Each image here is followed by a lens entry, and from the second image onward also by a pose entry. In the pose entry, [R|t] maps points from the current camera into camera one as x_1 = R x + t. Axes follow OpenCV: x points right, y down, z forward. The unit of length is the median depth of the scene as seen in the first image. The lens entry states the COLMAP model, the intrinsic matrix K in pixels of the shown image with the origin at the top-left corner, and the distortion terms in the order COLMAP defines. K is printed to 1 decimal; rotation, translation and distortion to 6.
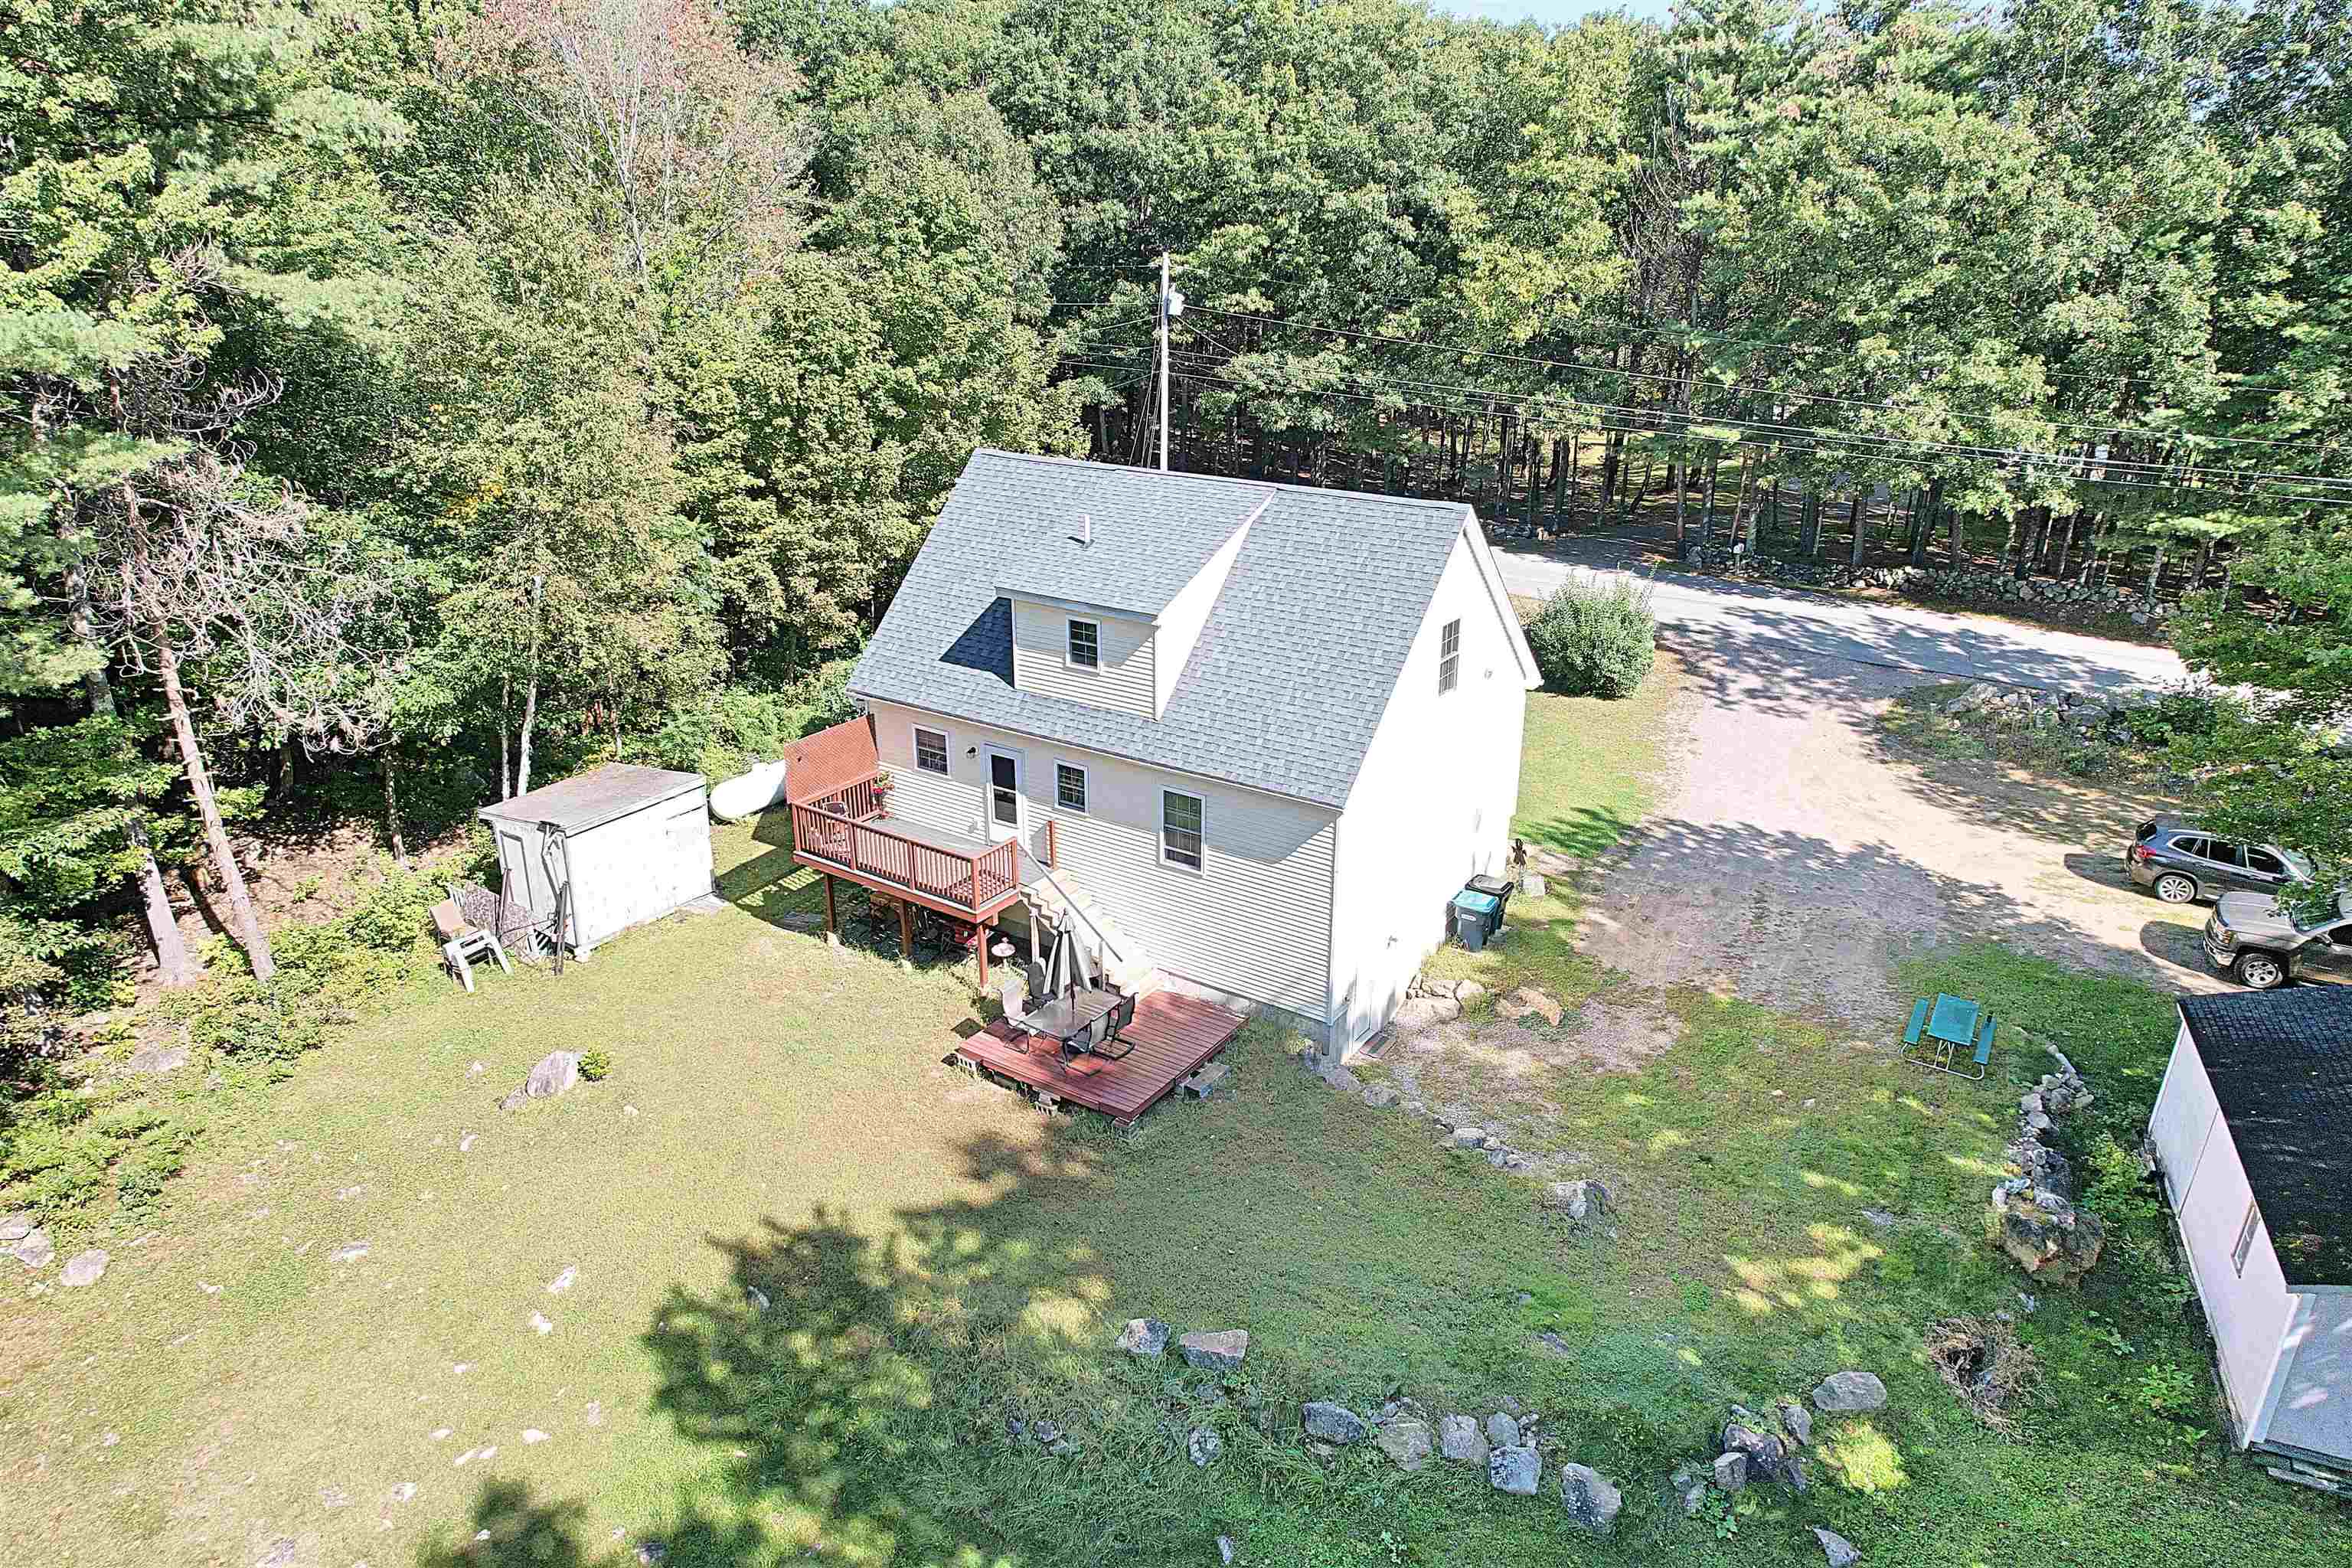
lens RADIAL K [[1482.0, 0, 1219.4], [0, 1482.0, 791.9], [0, 0, 1]] dist [-0.069083, 0.069518]
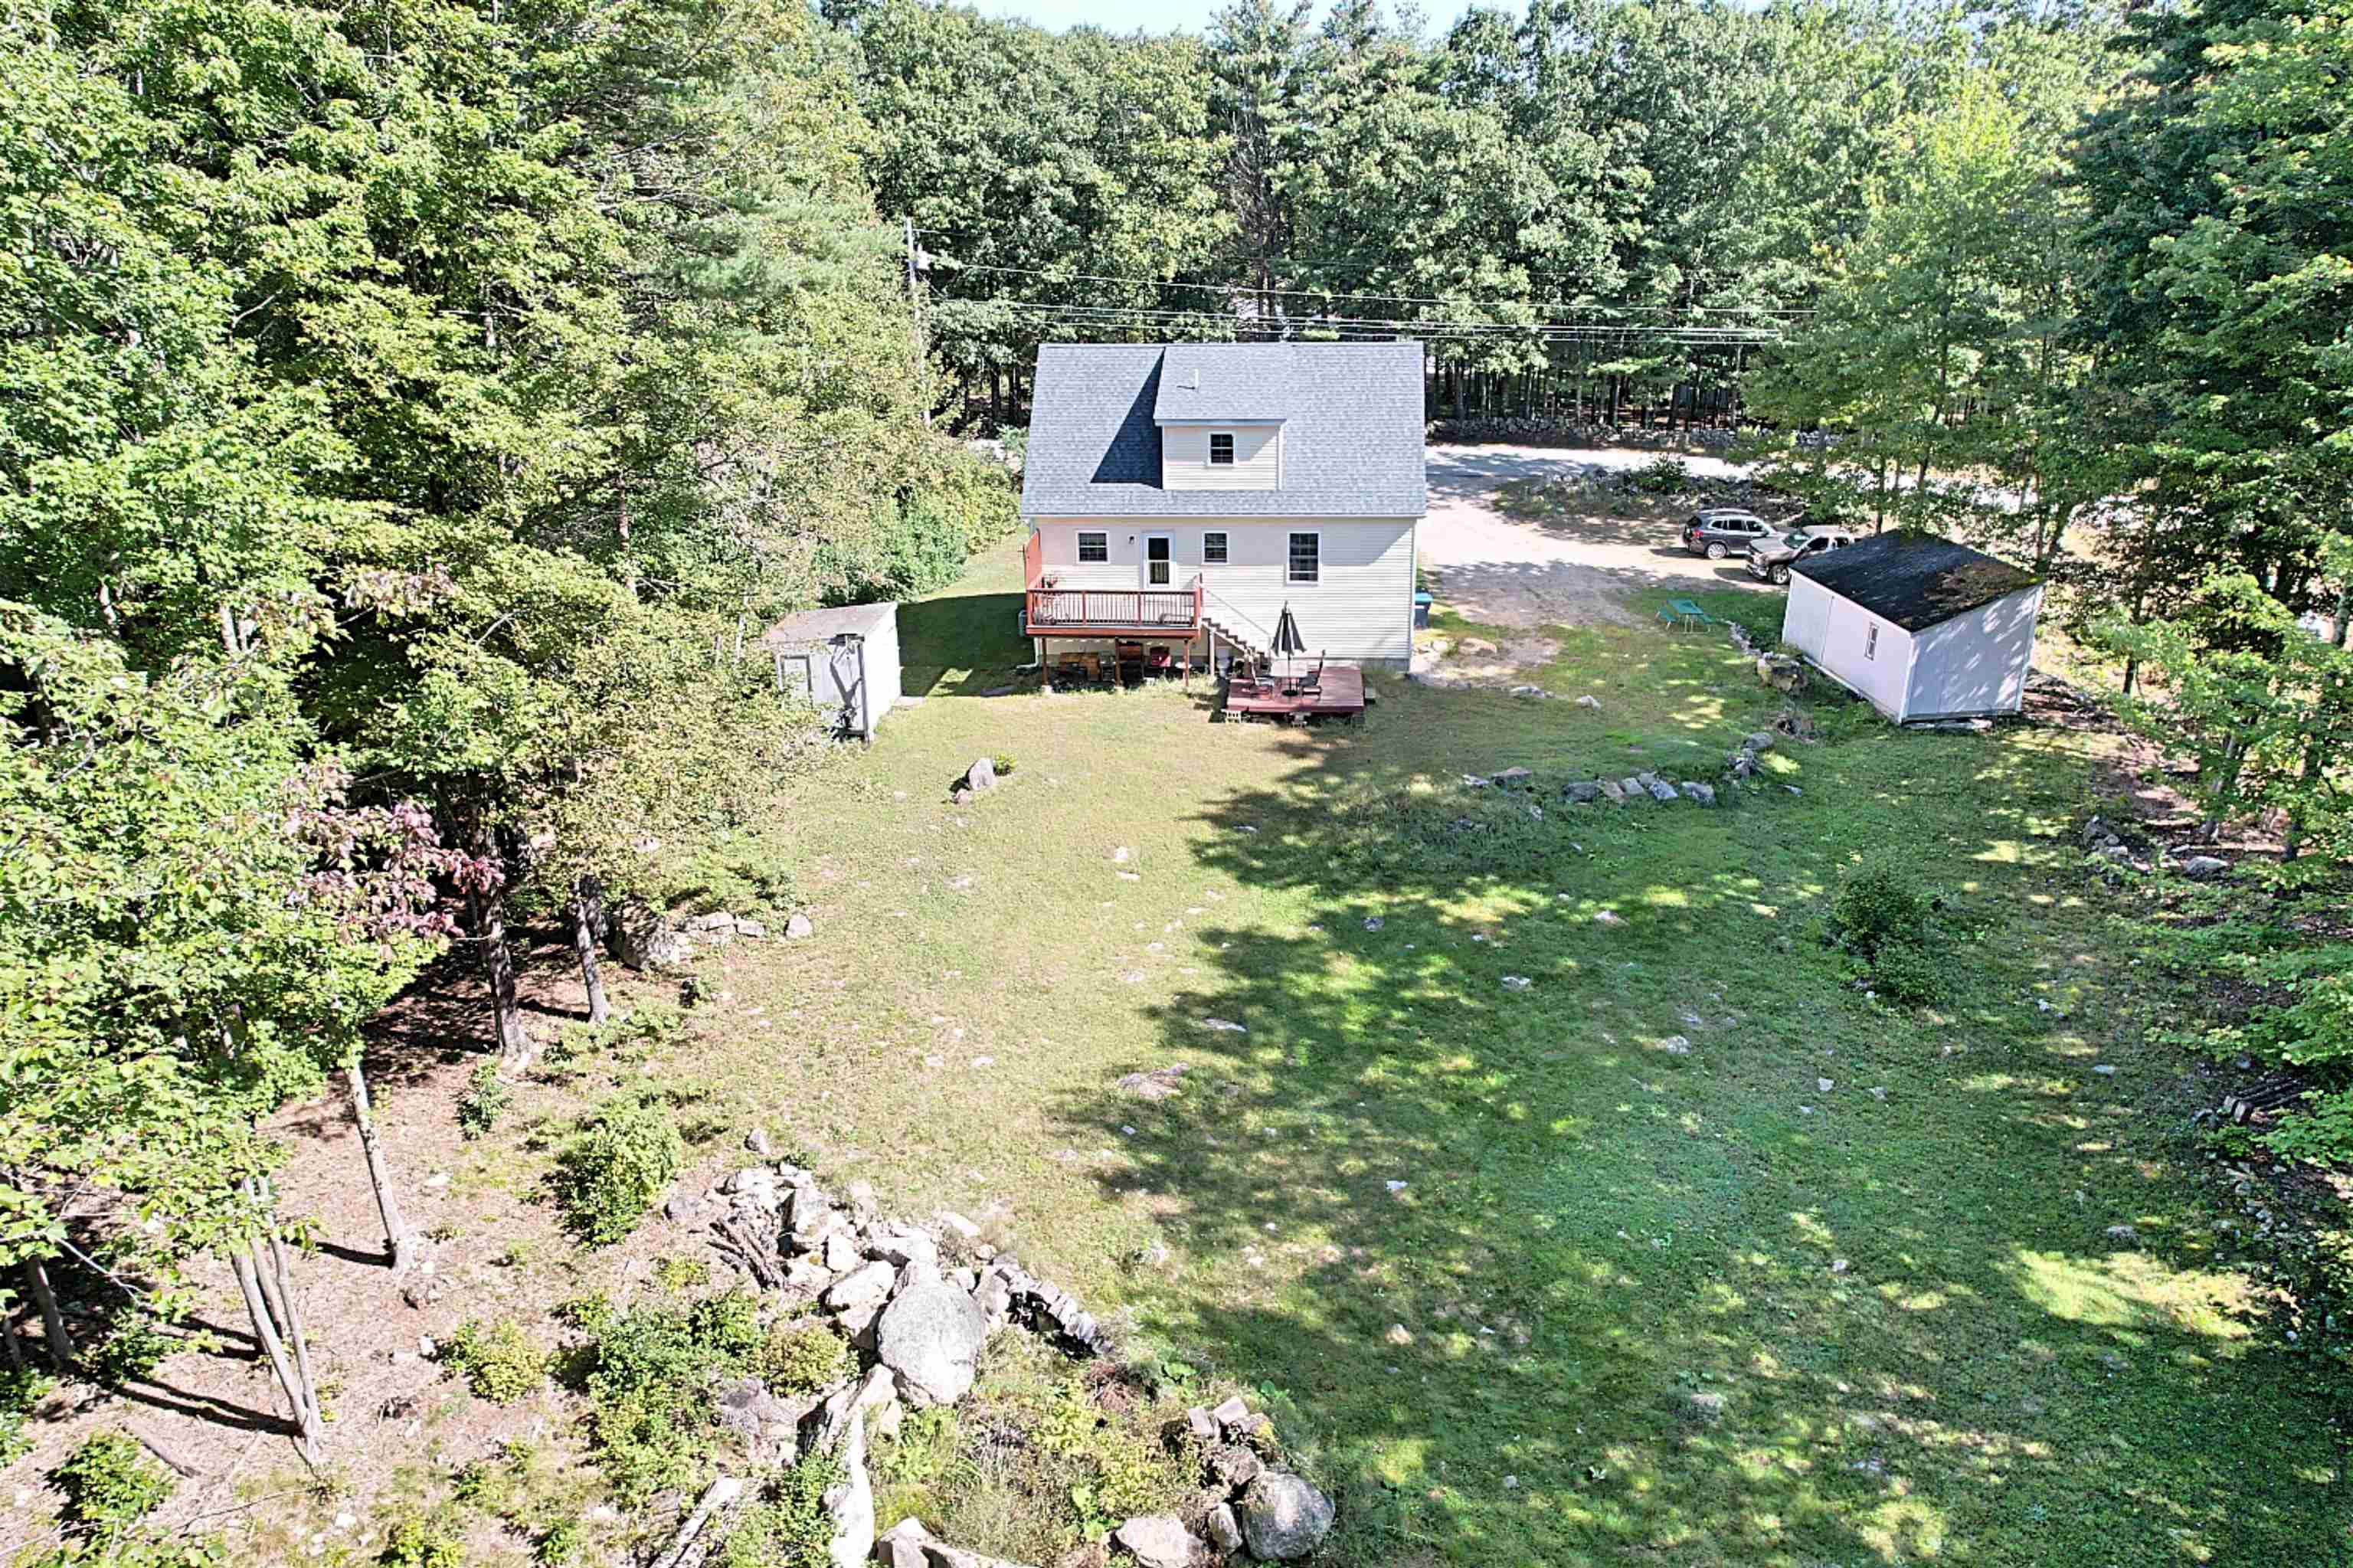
lens RADIAL K [[1525.6, 0, 1176.5], [0, 1525.6, 784.0], [0, 0, 1]] dist [-0.039161, -0.002186]
pose [[0.878962, -0.189372, 0.437680, -0.694402], [0.194130, 0.980375, 0.034323, 0.139190], [-0.435591, 0.054798, 0.898475, -0.304445]]
